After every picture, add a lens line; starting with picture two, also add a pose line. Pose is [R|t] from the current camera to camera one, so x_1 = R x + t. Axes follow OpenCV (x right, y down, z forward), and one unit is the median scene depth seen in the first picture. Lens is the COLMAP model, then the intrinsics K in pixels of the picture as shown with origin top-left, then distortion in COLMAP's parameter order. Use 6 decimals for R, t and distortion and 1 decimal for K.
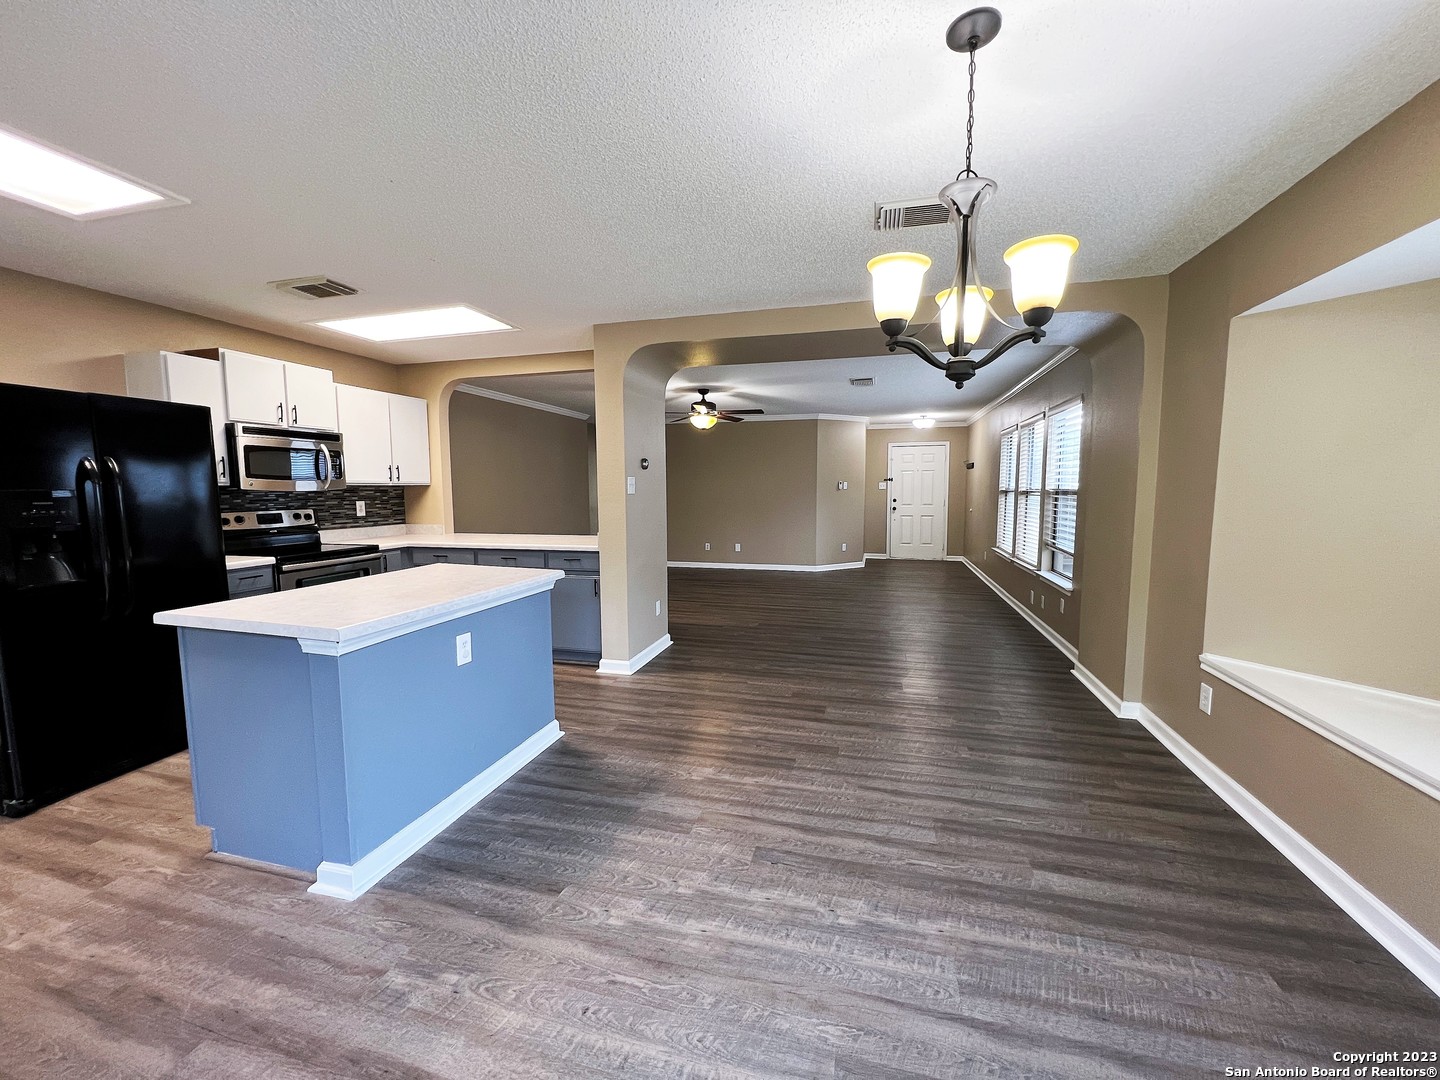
lens RADIAL K [[573.9, 0, 718.4], [0, 573.9, 542.2], [0, 0, 1]] dist [-0.003094, 0.001269]
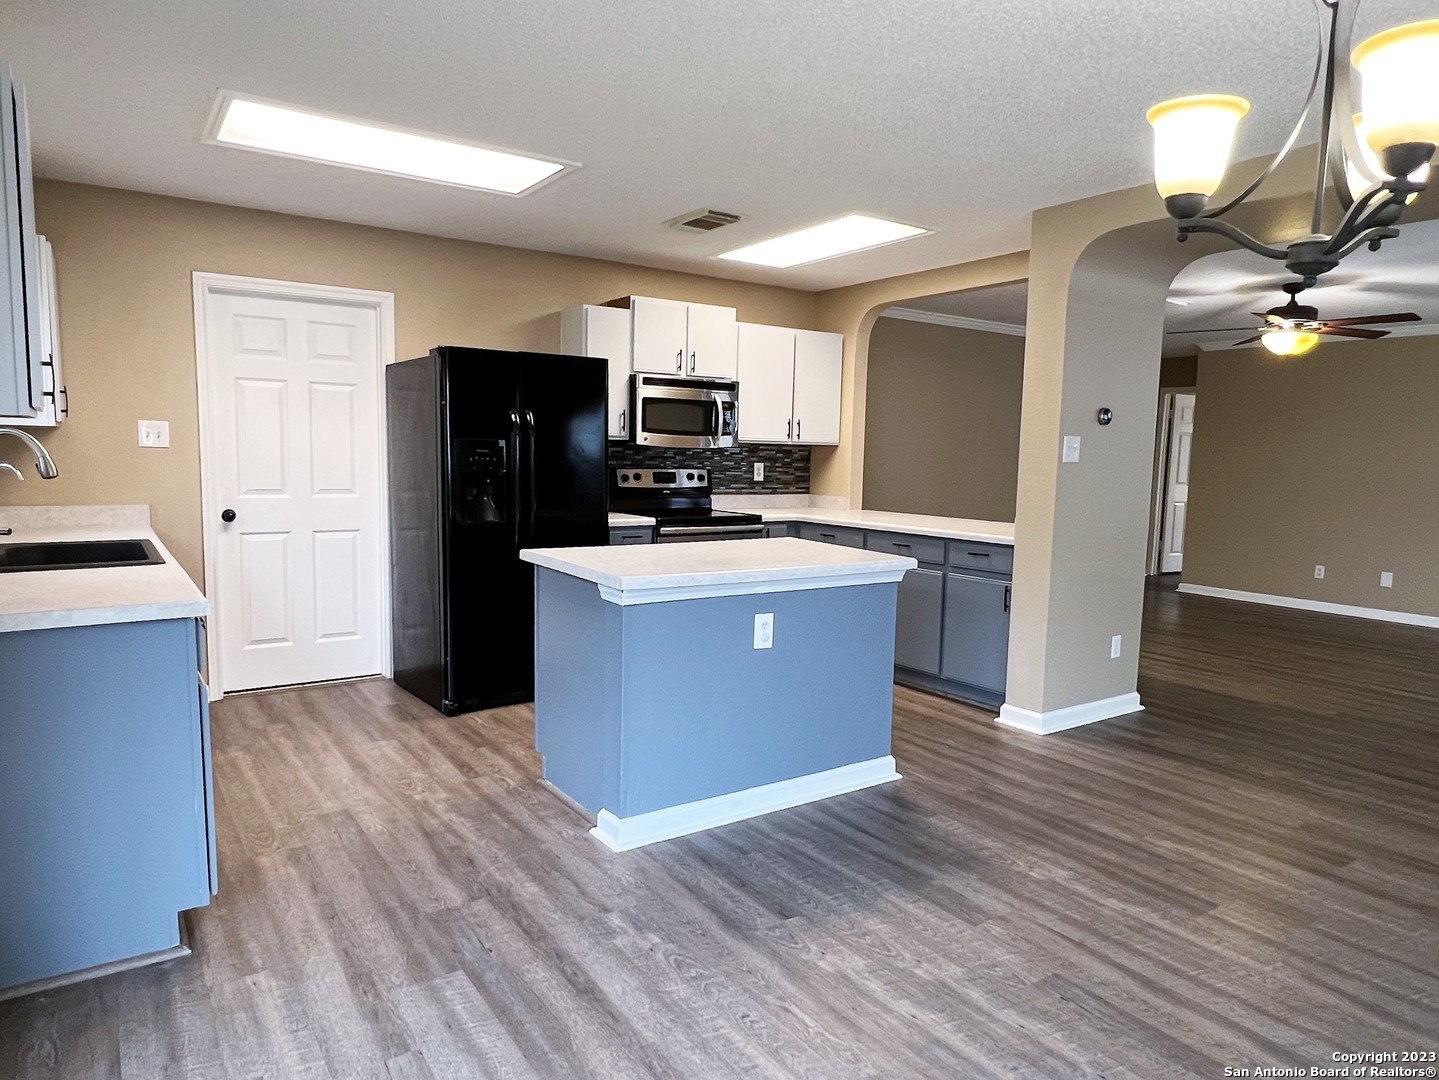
lens RADIAL K [[905.9, 0, 714.2], [0, 905.9, 555.0], [0, 0, 1]] dist [0.003063, 0.006440]
pose [[0.764314, 0.095660, -0.637709, 0.294460], [-0.088072, 0.995154, 0.043722, 0.016125], [0.638801, 0.022747, 0.769036, -0.078583]]
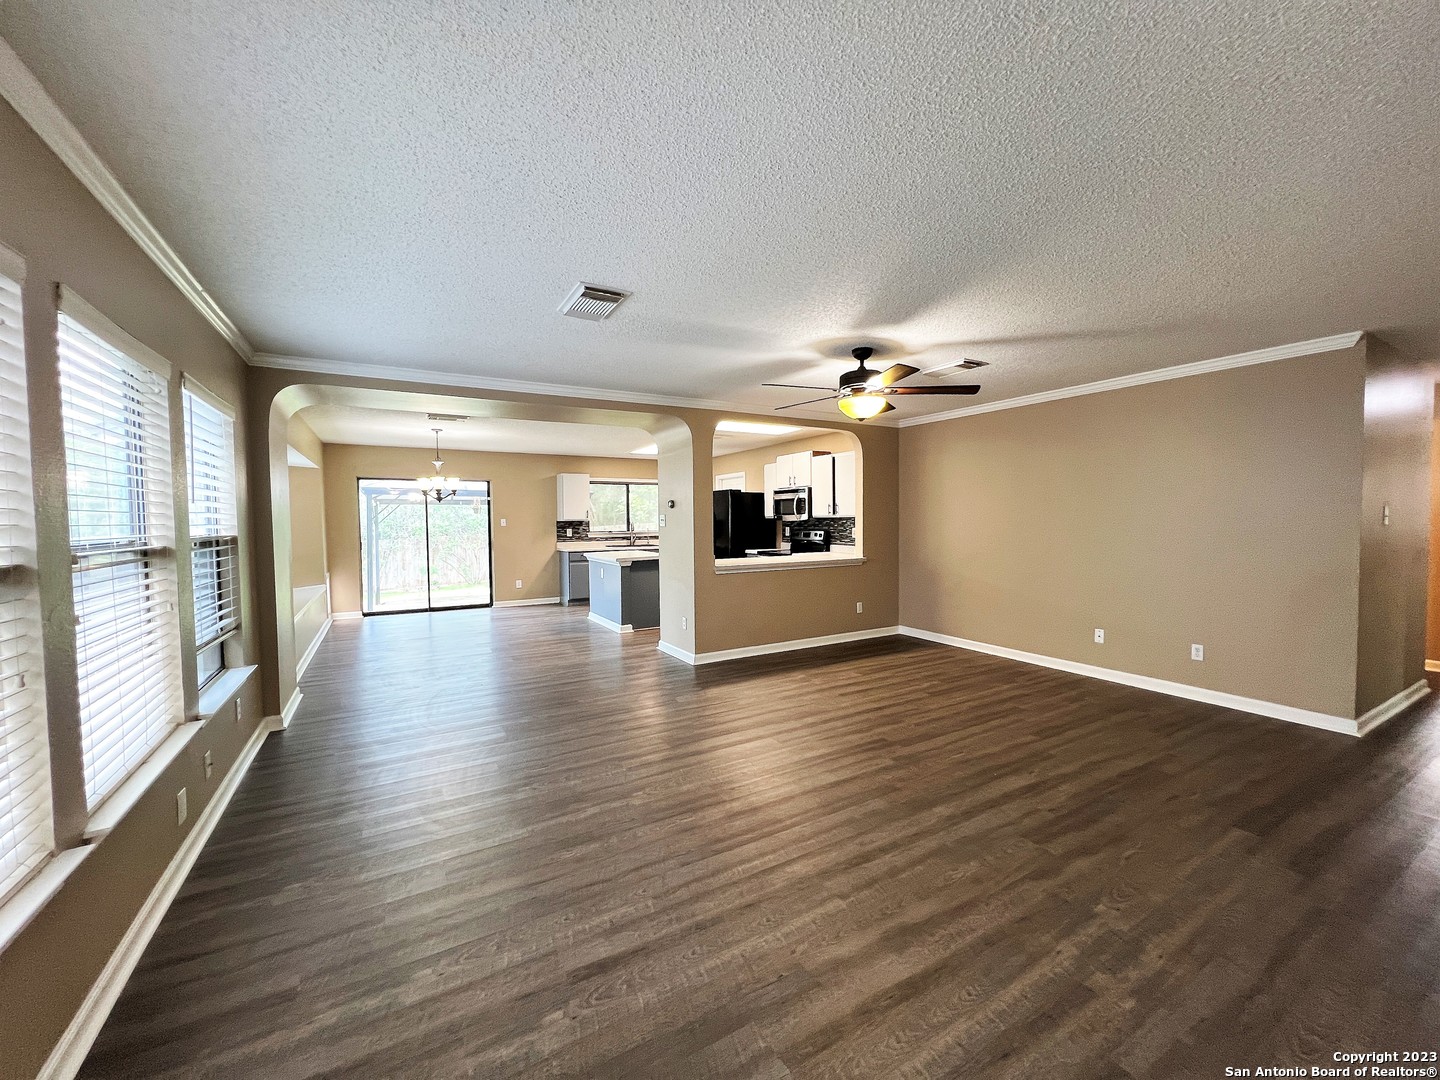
lens RADIAL K [[573.9, 0, 722.2], [0, 573.9, 541.2], [0, 0, 1]] dist [-0.003094, 0.001269]
pose [[-0.697342, 0.042115, -0.715500, 1.099519], [-0.054431, 0.992278, 0.111455, -0.306510], [0.714668, 0.116668, -0.689665, 2.987217]]
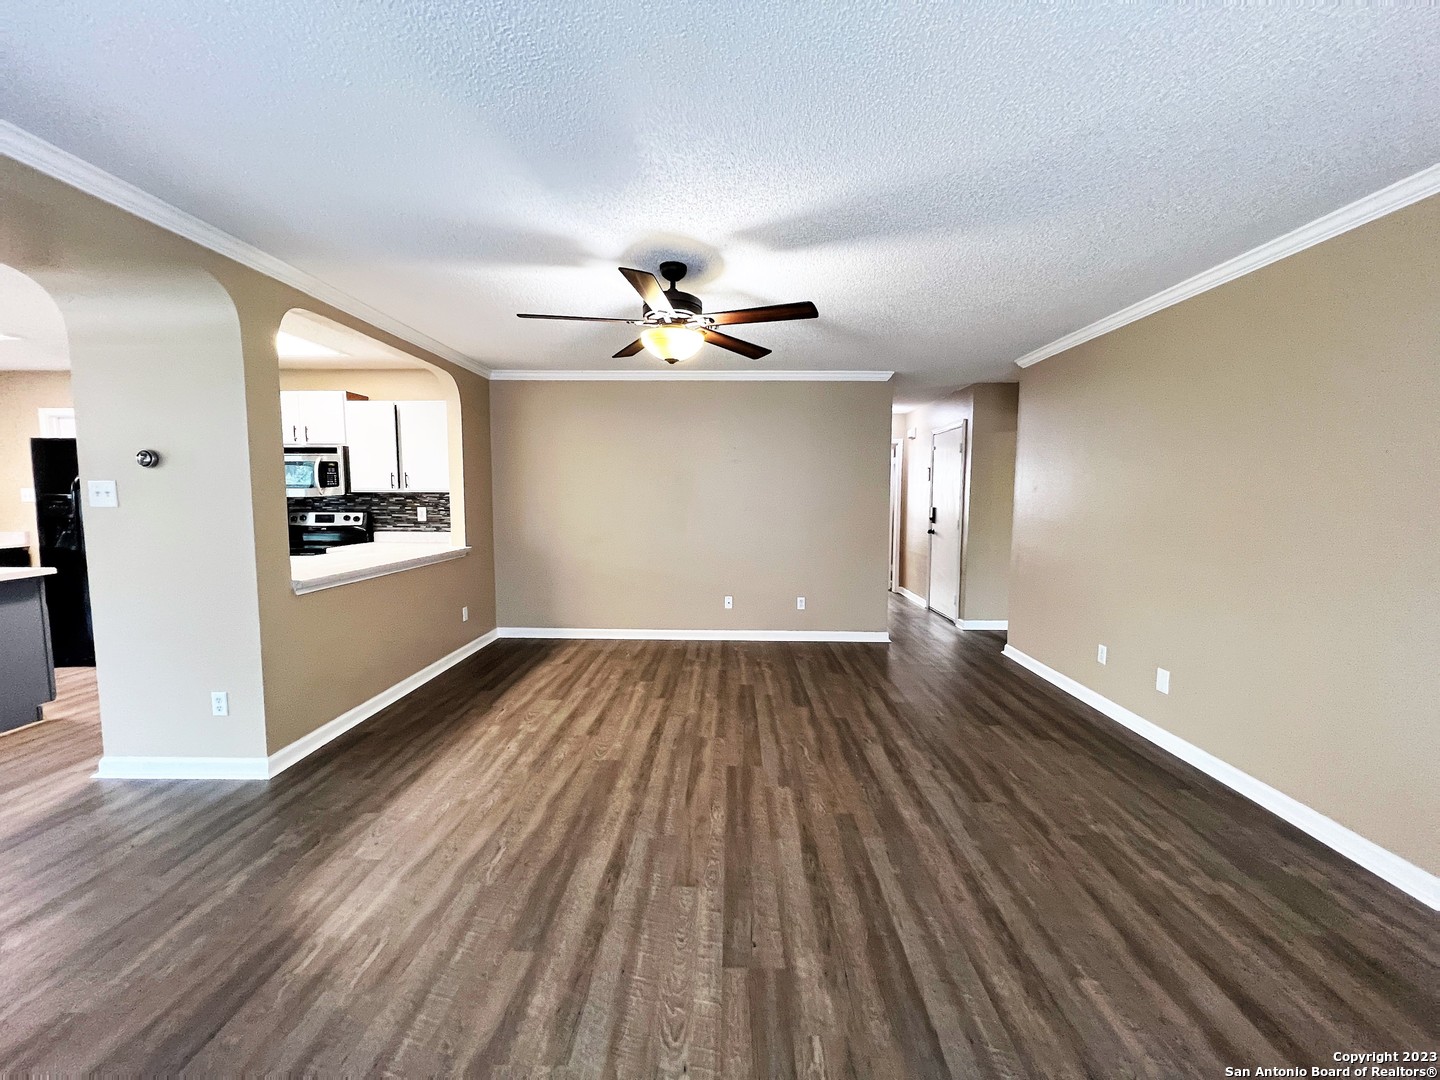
lens RADIAL K [[573.9, 0, 722.0], [0, 573.9, 542.8], [0, 0, 1]] dist [-0.003094, 0.001269]
pose [[0.250778, 0.090106, -0.963842, 0.922736], [-0.097045, 0.992983, 0.067580, -0.222390], [0.963168, 0.076588, 0.257763, 2.142359]]
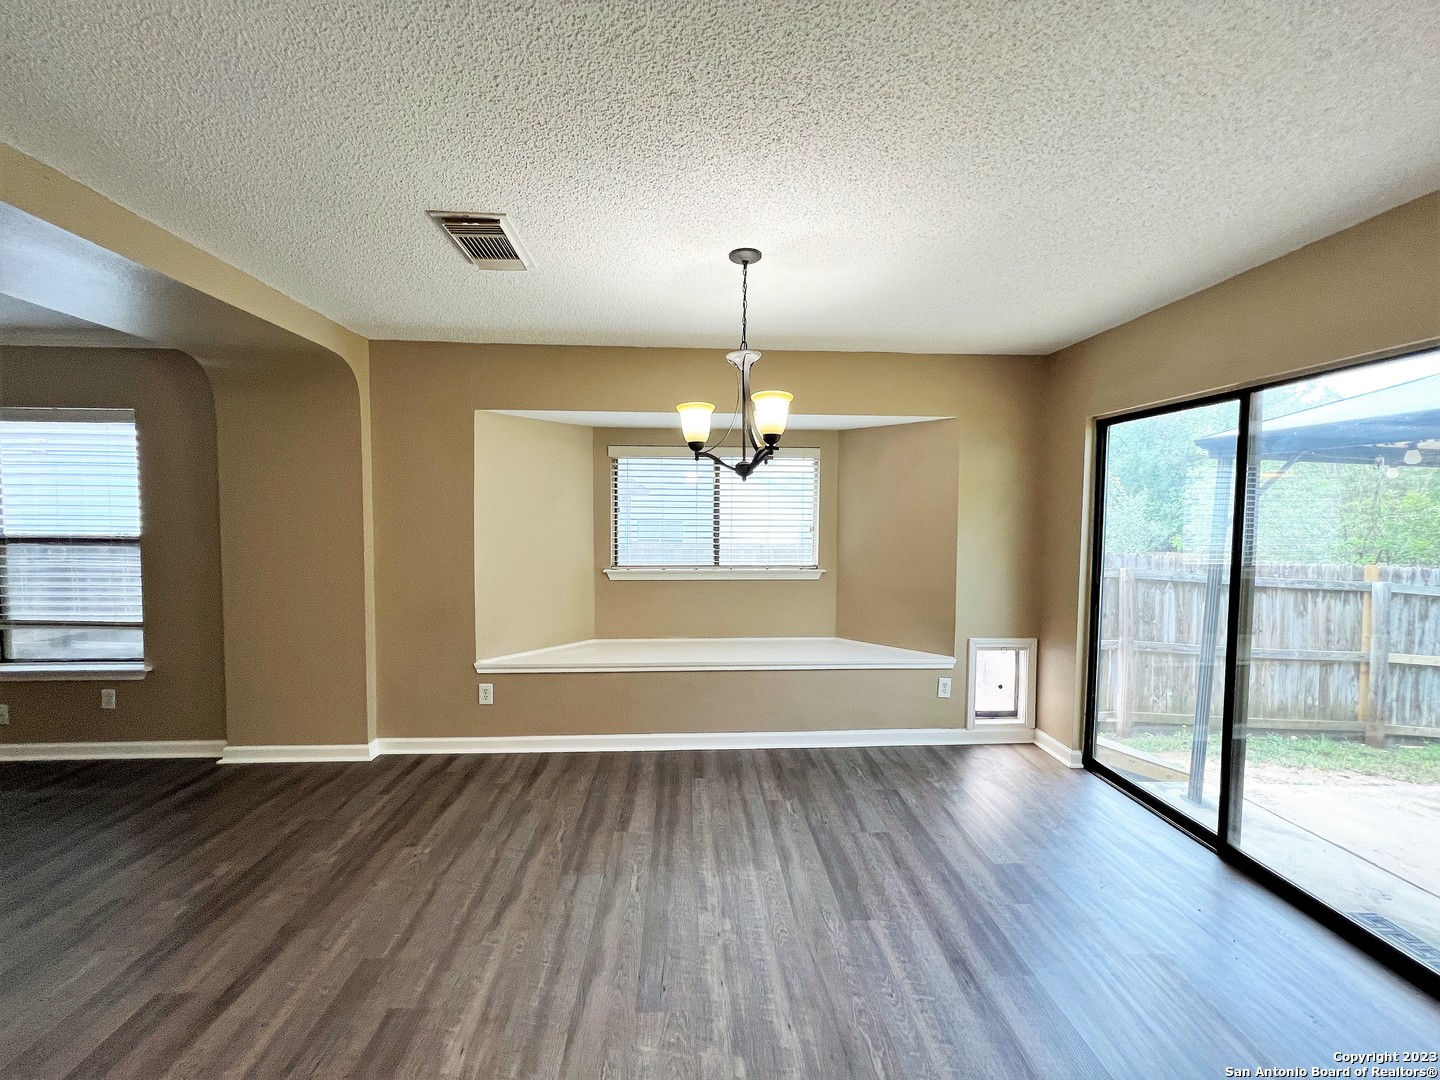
lens RADIAL K [[573.9, 0, 723.3], [0, 573.9, 536.9], [0, 0, 1]] dist [-0.003094, 0.001269]
pose [[-0.327603, -0.037738, 0.944062, -0.510265], [0.085886, 0.993876, 0.069533, -0.119517], [-0.940904, 0.103861, -0.322355, 0.793026]]
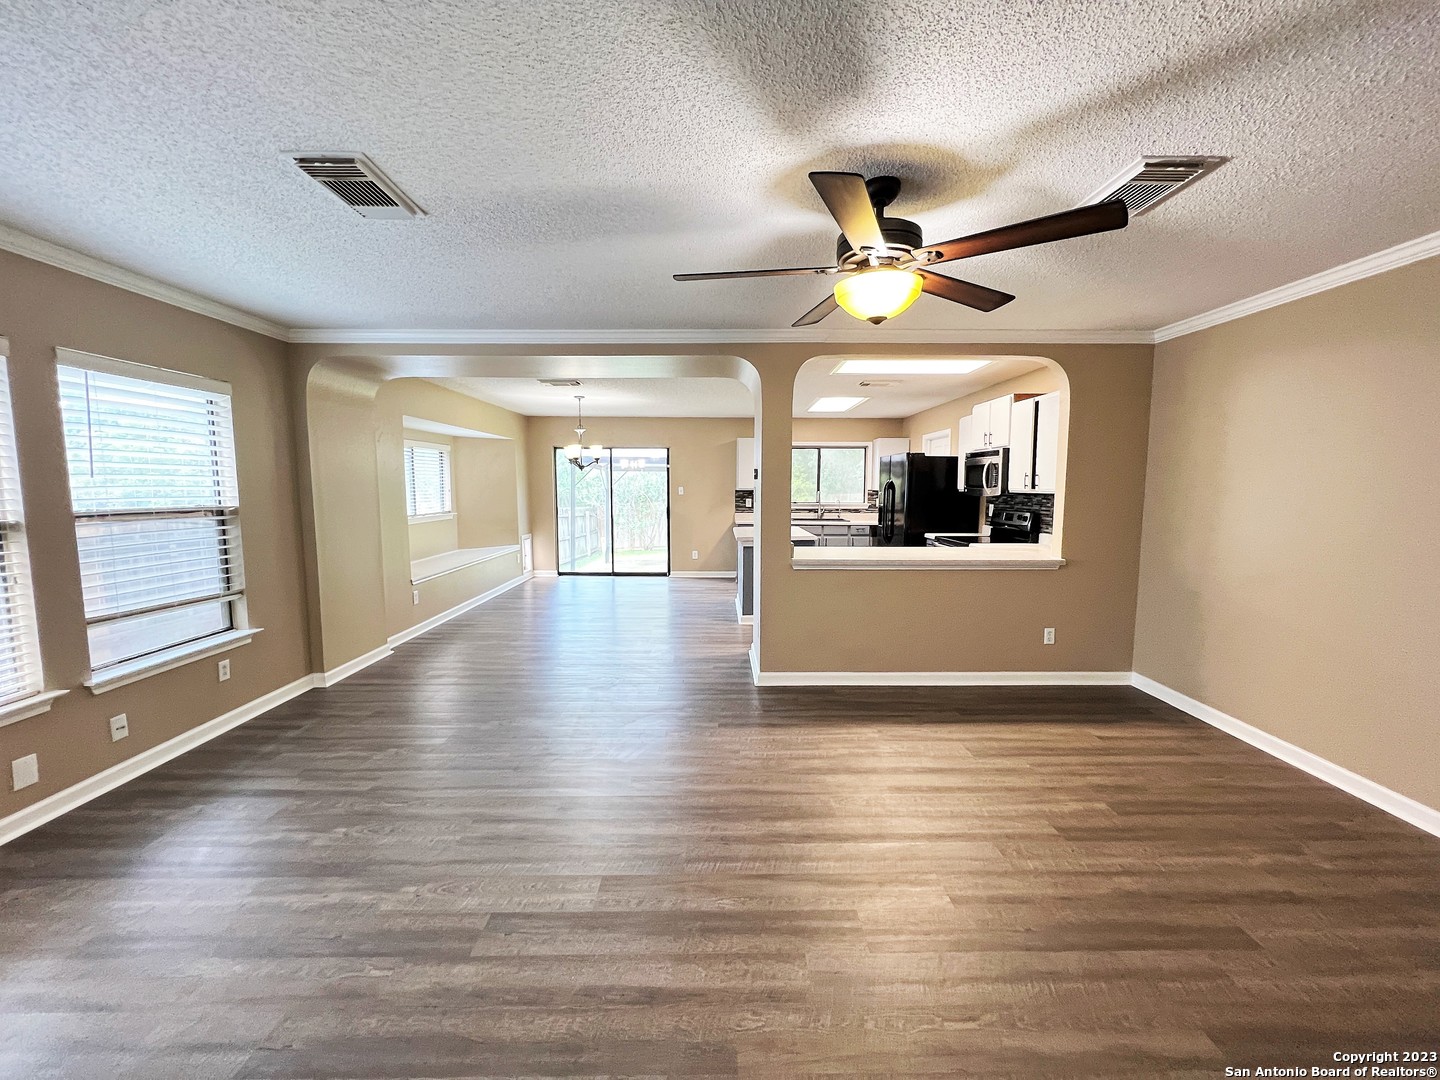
lens RADIAL K [[576.6, 0, 721.7], [0, 576.6, 542.6], [0, 0, 1]] dist [-0.001033, 0.000257]
pose [[-0.960647, 0.033054, -0.275800, 0.324094], [-0.021910, 0.980784, 0.193861, -0.320179], [0.276908, 0.192275, -0.941463, 2.943923]]
